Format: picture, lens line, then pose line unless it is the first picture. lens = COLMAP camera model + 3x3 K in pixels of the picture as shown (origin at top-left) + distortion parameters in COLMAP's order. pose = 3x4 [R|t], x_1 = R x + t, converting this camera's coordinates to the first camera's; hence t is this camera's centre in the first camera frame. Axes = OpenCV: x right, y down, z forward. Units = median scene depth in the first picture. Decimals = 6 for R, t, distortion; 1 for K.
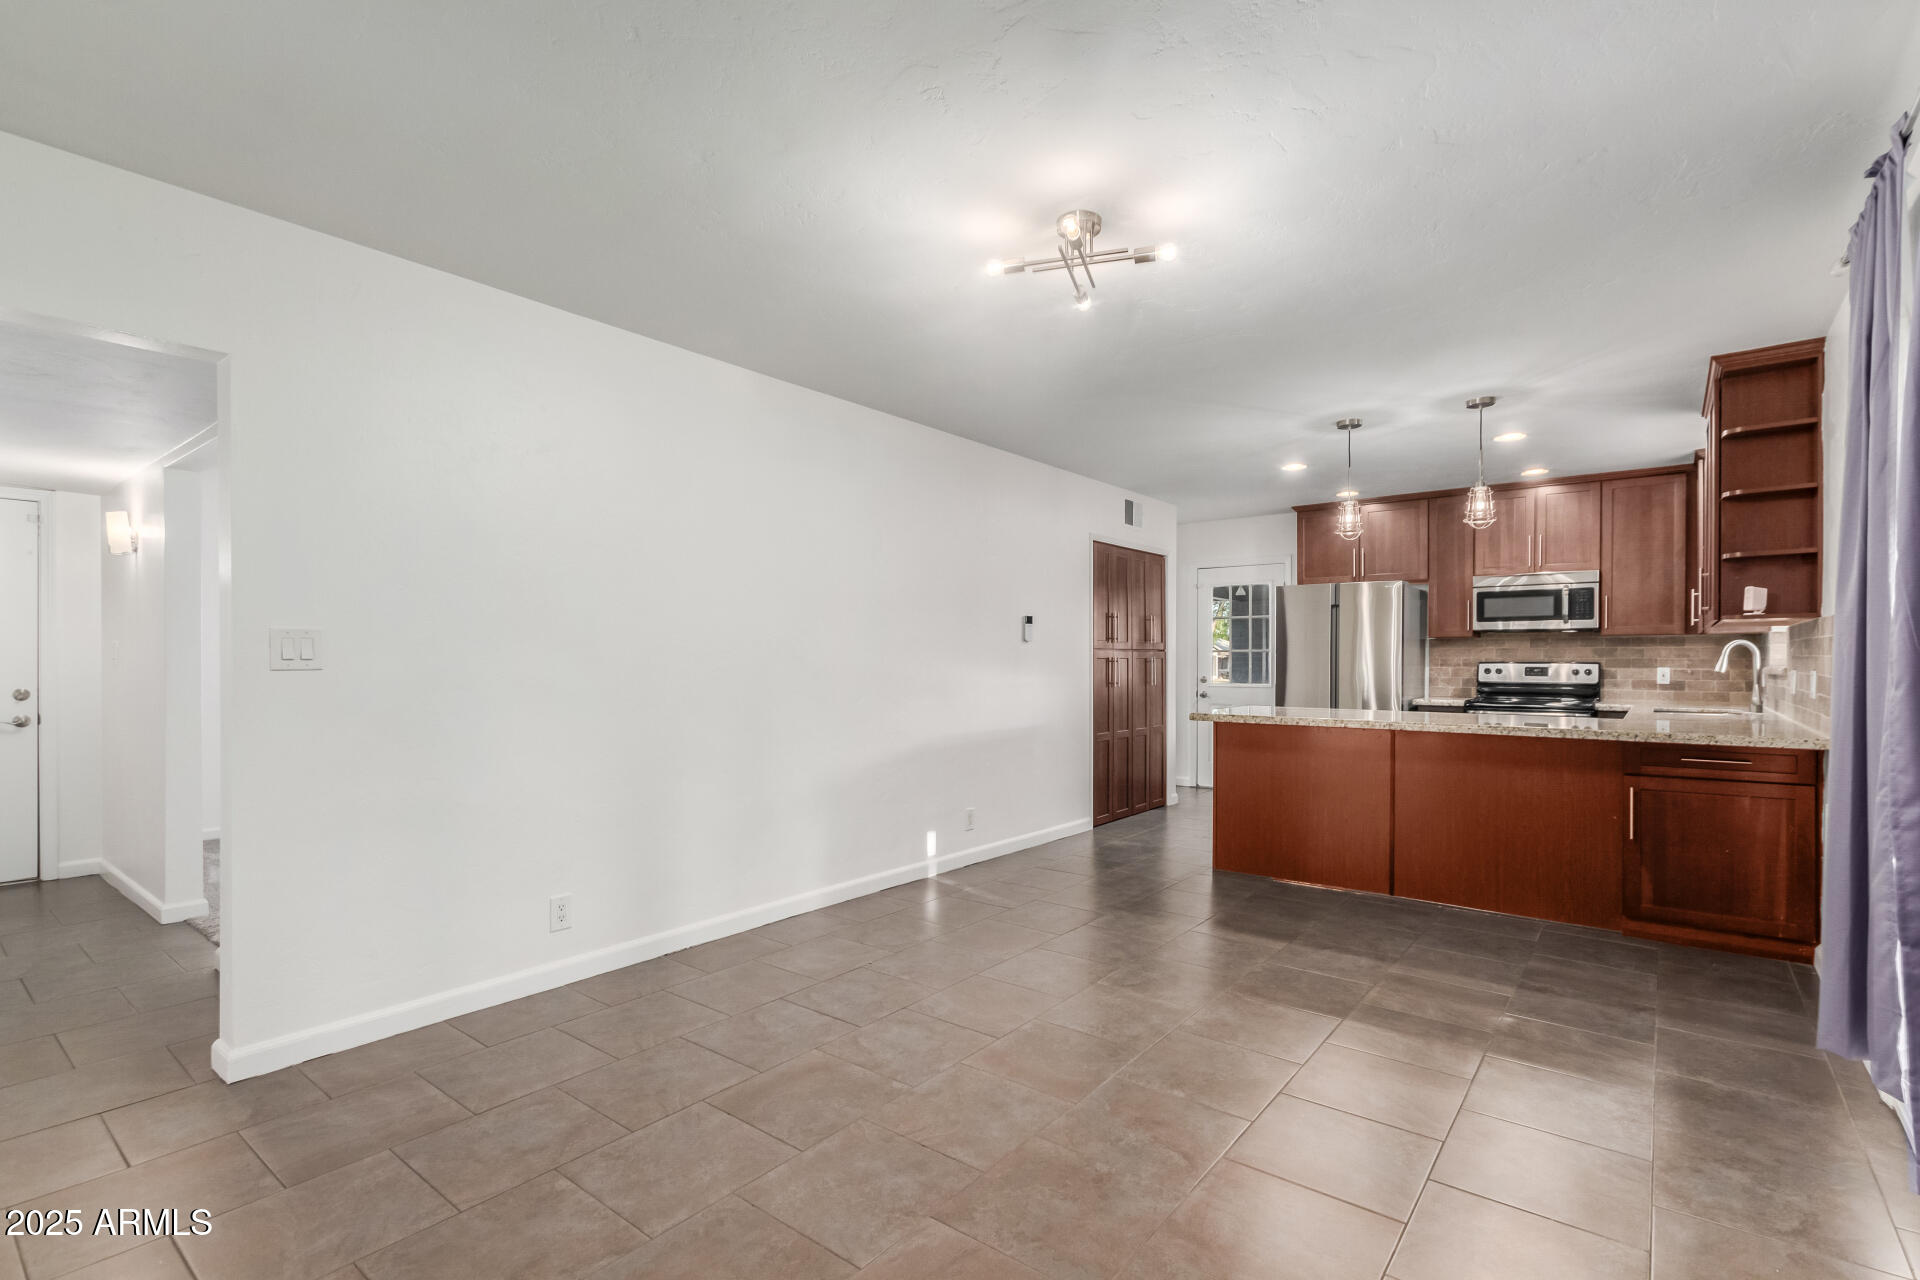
lens RADIAL K [[888.3, 0, 957.5], [0, 888.3, 665.2], [0, 0, 1]] dist [0.010195, -0.005359]
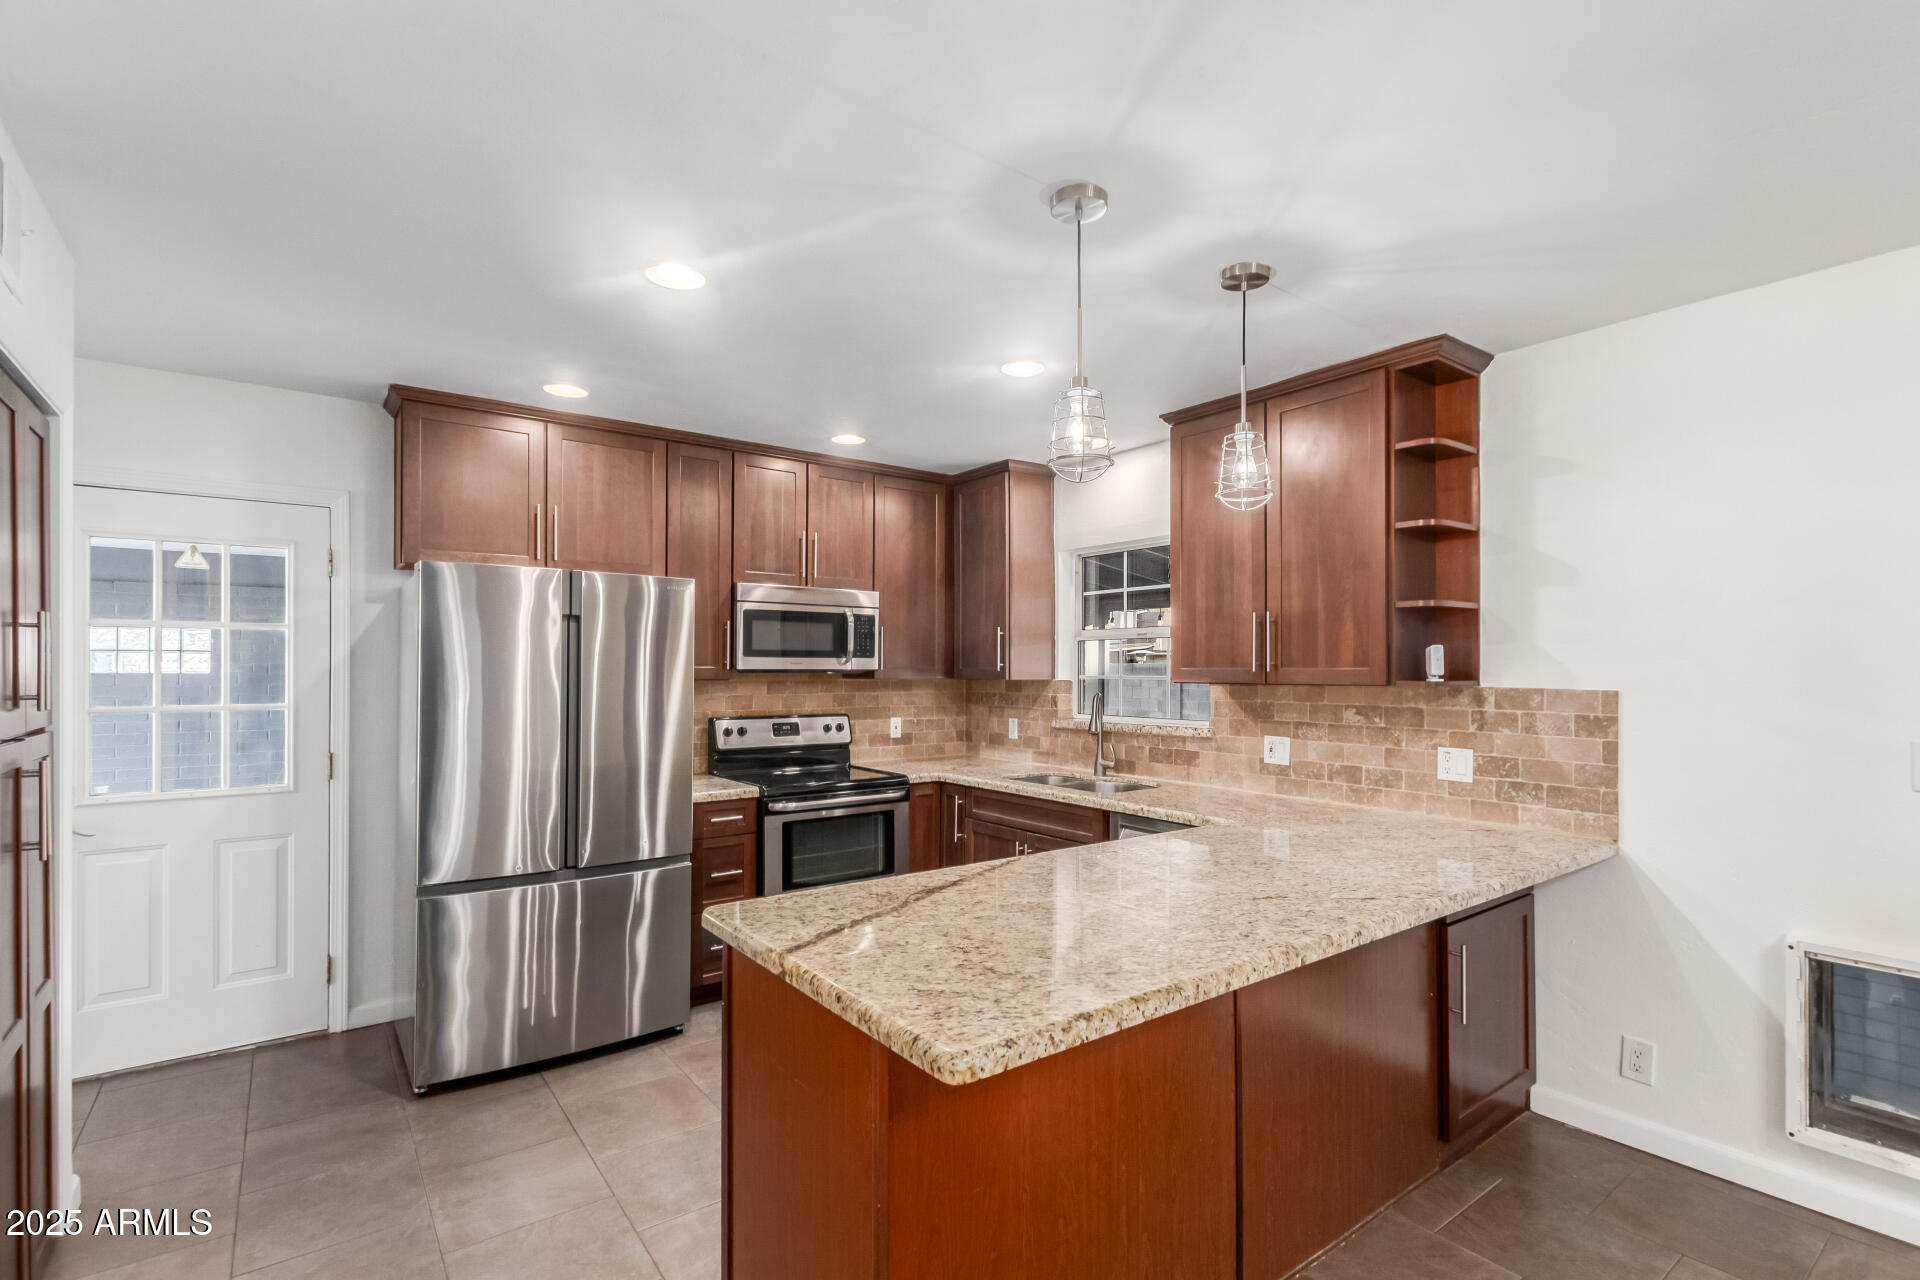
lens RADIAL K [[888.3, 0, 957.5], [0, 888.3, 665.2], [0, 0, 1]] dist [0.010195, -0.005359]
pose [[0.250029, 0.001620, 0.968237, 0.016629], [0.004177, 0.999987, -0.002752, -0.042787], [-0.968229, 0.004732, 0.250019, 0.740771]]
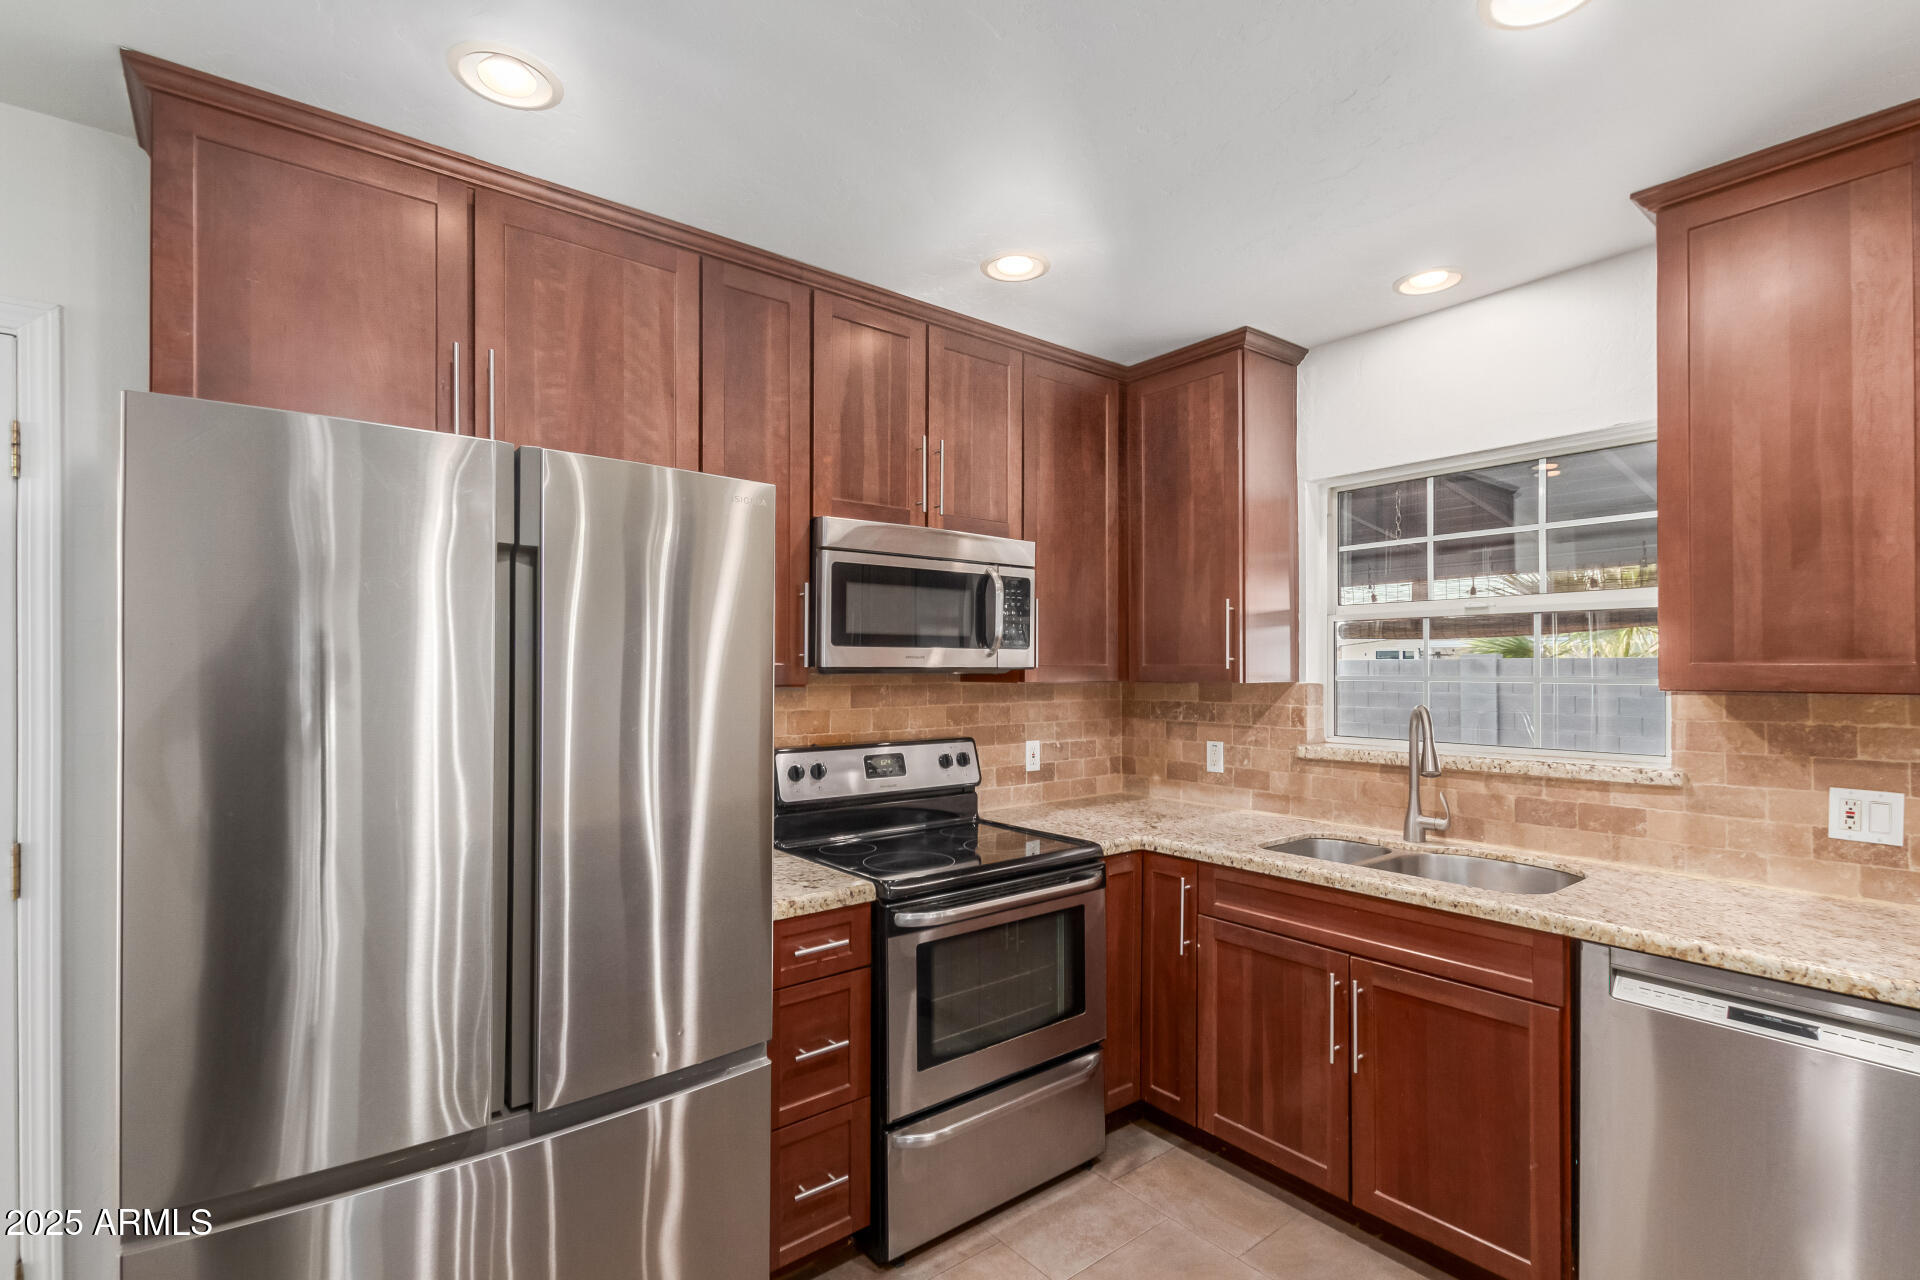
lens RADIAL K [[881.7, 0, 962.5], [0, 881.7, 664.0], [0, 0, 1]] dist [0.005999, 0.000207]
pose [[0.213997, 0.000465, 0.976834, 0.263108], [0.006659, 0.999976, -0.001935, -0.042597], [-0.976812, 0.006919, 0.213989, 0.926836]]
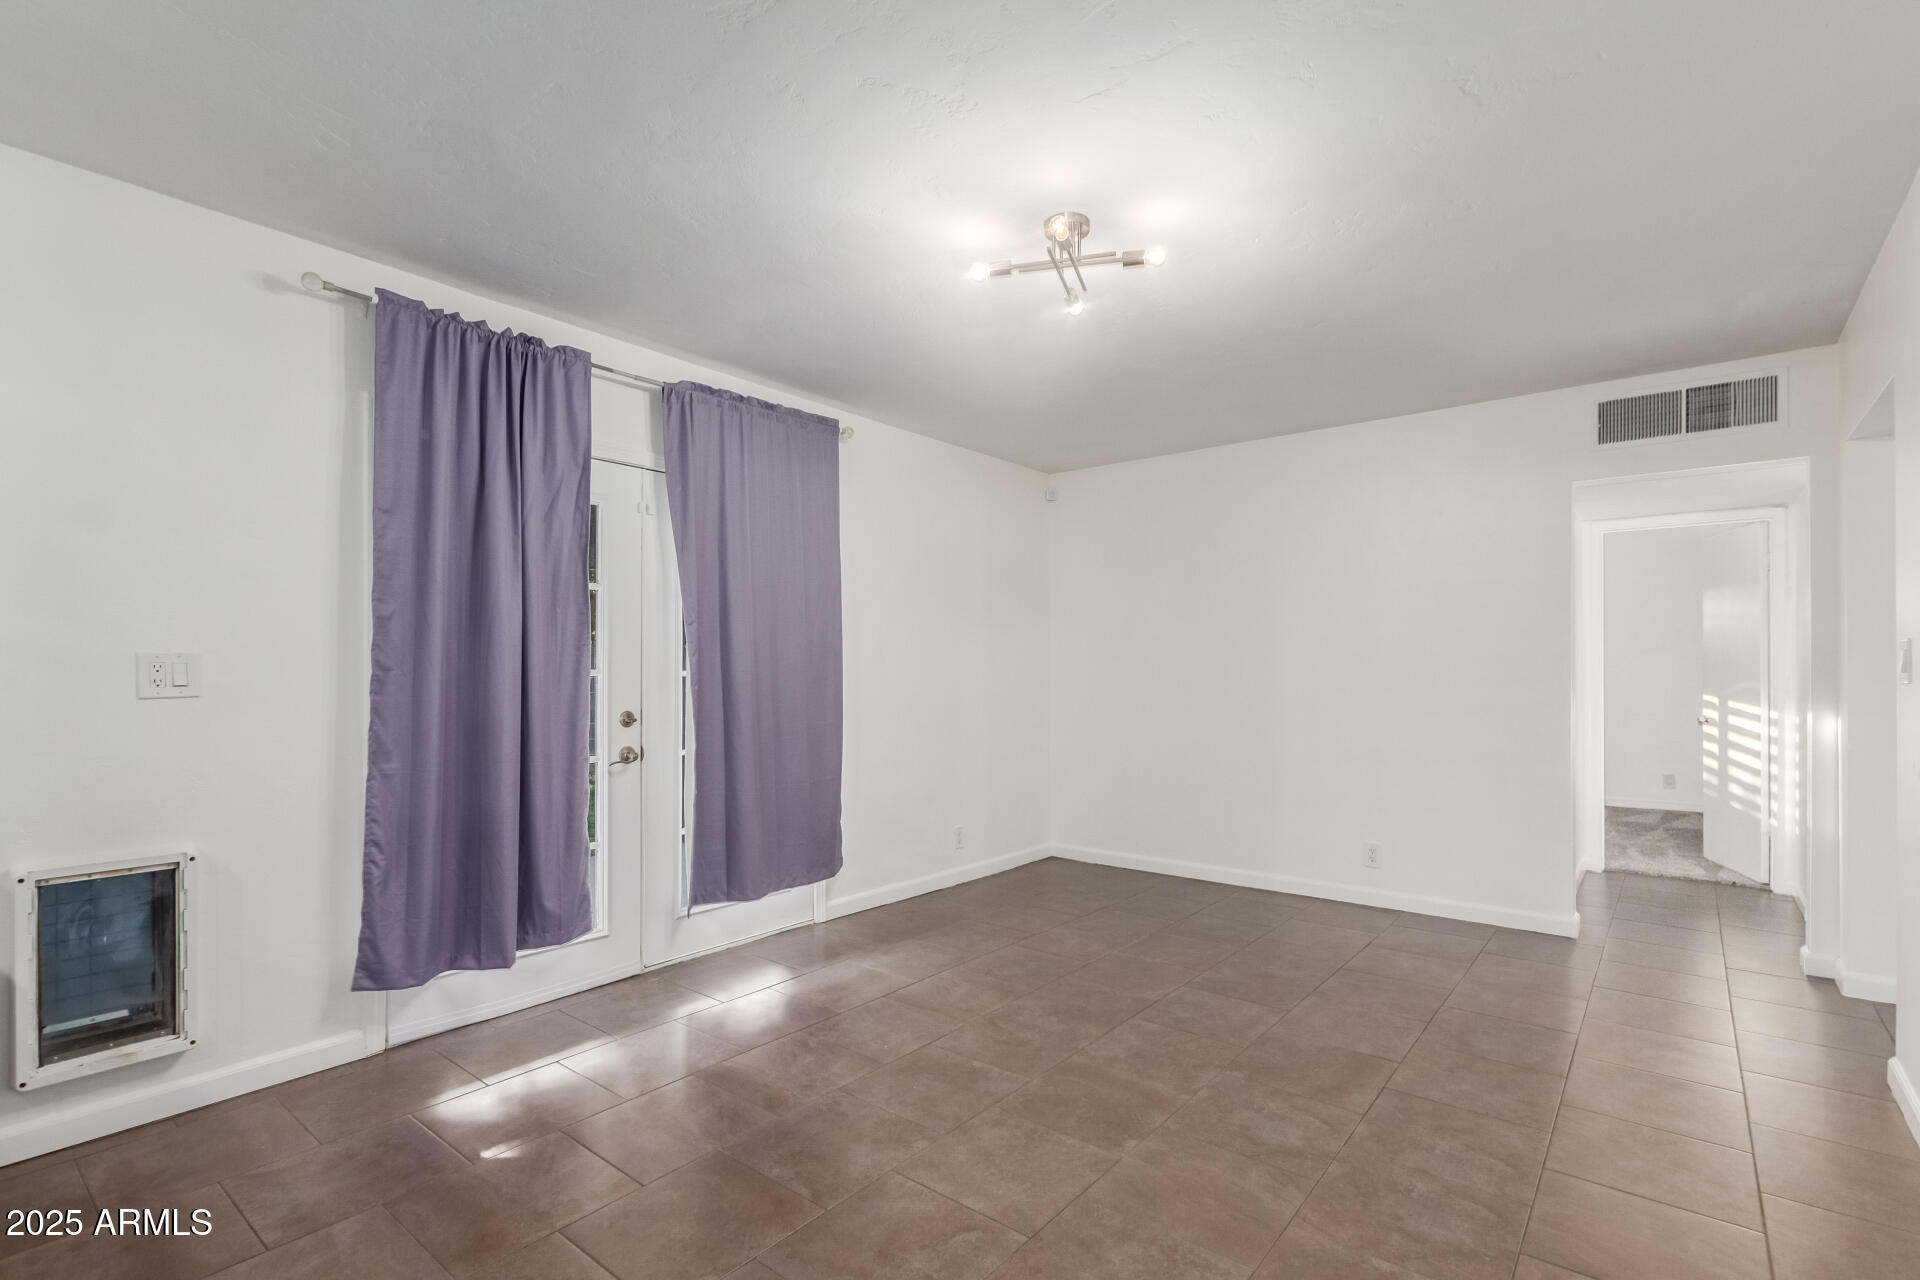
lens RADIAL K [[888.3, 0, 957.5], [0, 888.3, 665.2], [0, 0, 1]] dist [0.010195, -0.005359]
pose [[-0.999967, 0.000574, 0.008090, 0.104090], [0.000563, 0.999999, -0.001354, -0.006544], [-0.008091, -0.001350, -0.999966, 0.833322]]
